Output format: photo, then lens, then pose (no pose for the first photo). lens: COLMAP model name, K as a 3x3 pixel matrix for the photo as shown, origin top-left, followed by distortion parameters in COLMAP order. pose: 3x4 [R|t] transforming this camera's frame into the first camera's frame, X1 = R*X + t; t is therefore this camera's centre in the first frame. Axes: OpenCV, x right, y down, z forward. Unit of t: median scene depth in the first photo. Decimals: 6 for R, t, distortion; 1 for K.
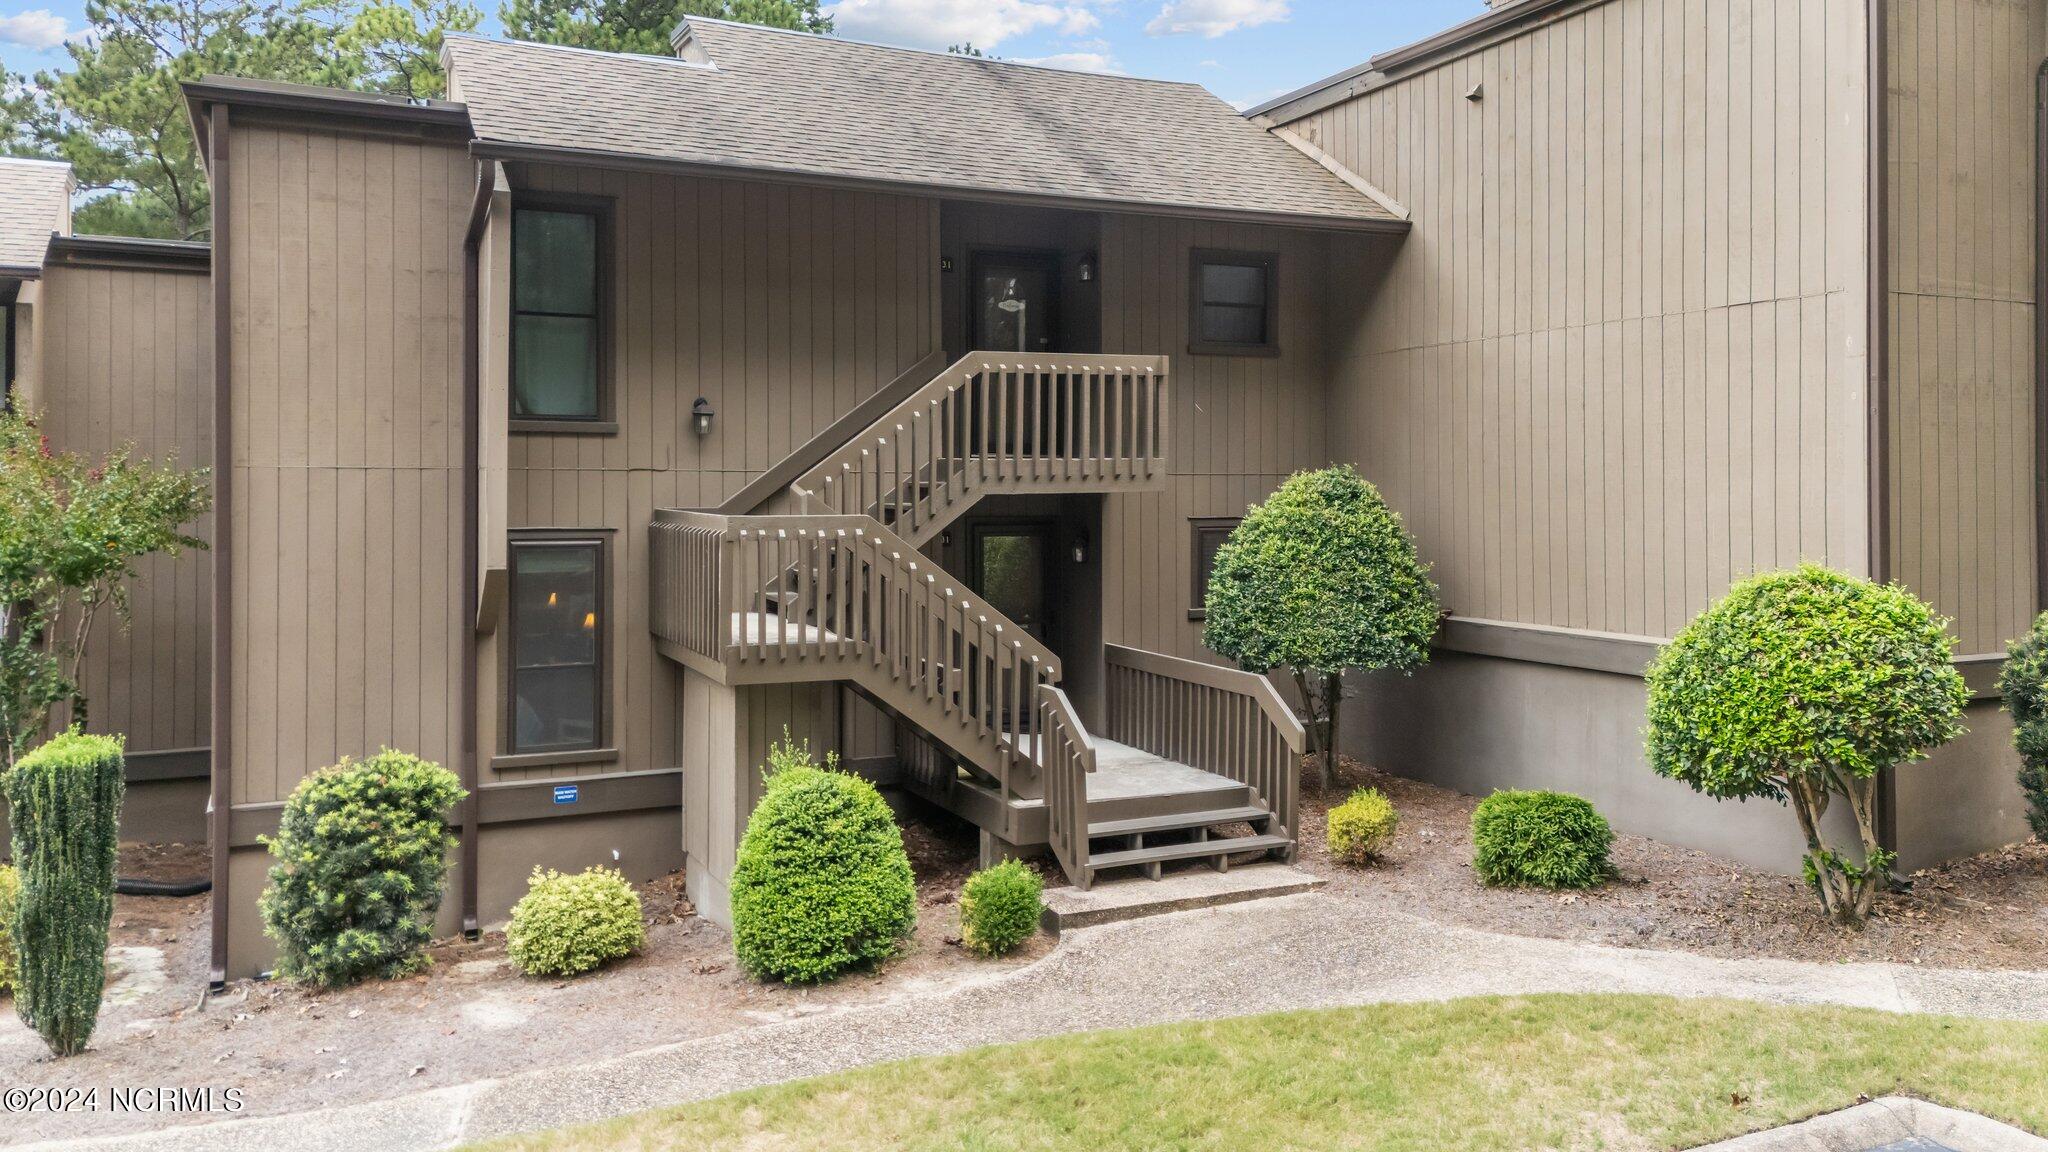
lens RADIAL K [[1496.4, 0, 976.0], [0, 1496.4, 469.3], [0, 0, 1]] dist [0.060878, -0.058656]
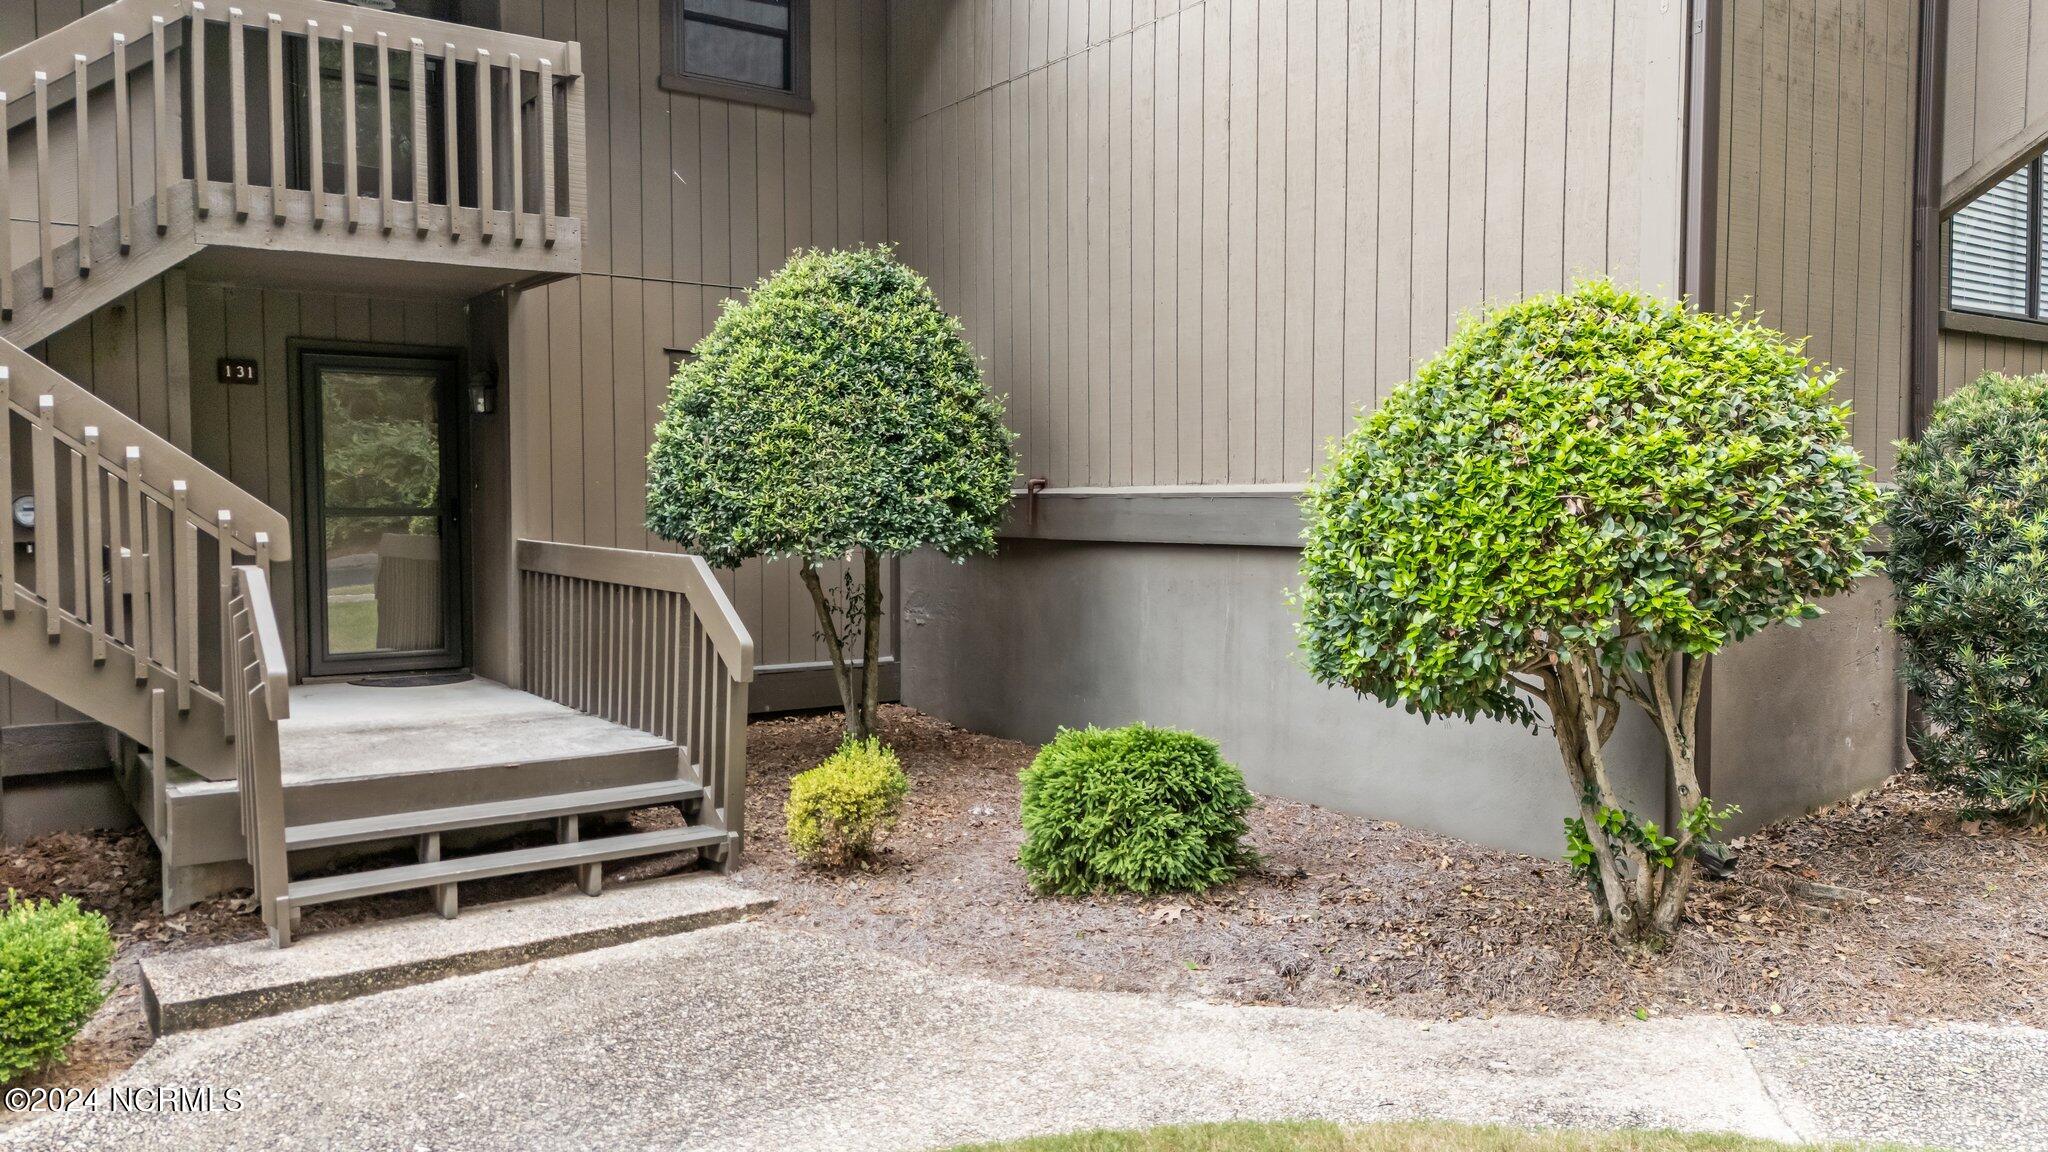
lens RADIAL K [[1496.4, 0, 956.1], [0, 1496.4, 552.7], [0, 0, 1]] dist [0.060878, -0.058656]
pose [[0.986313, -0.006707, 0.164748, 0.215483], [-0.001544, 0.998753, 0.049905, 0.118871], [-0.164877, -0.049476, 0.985072, 0.455580]]
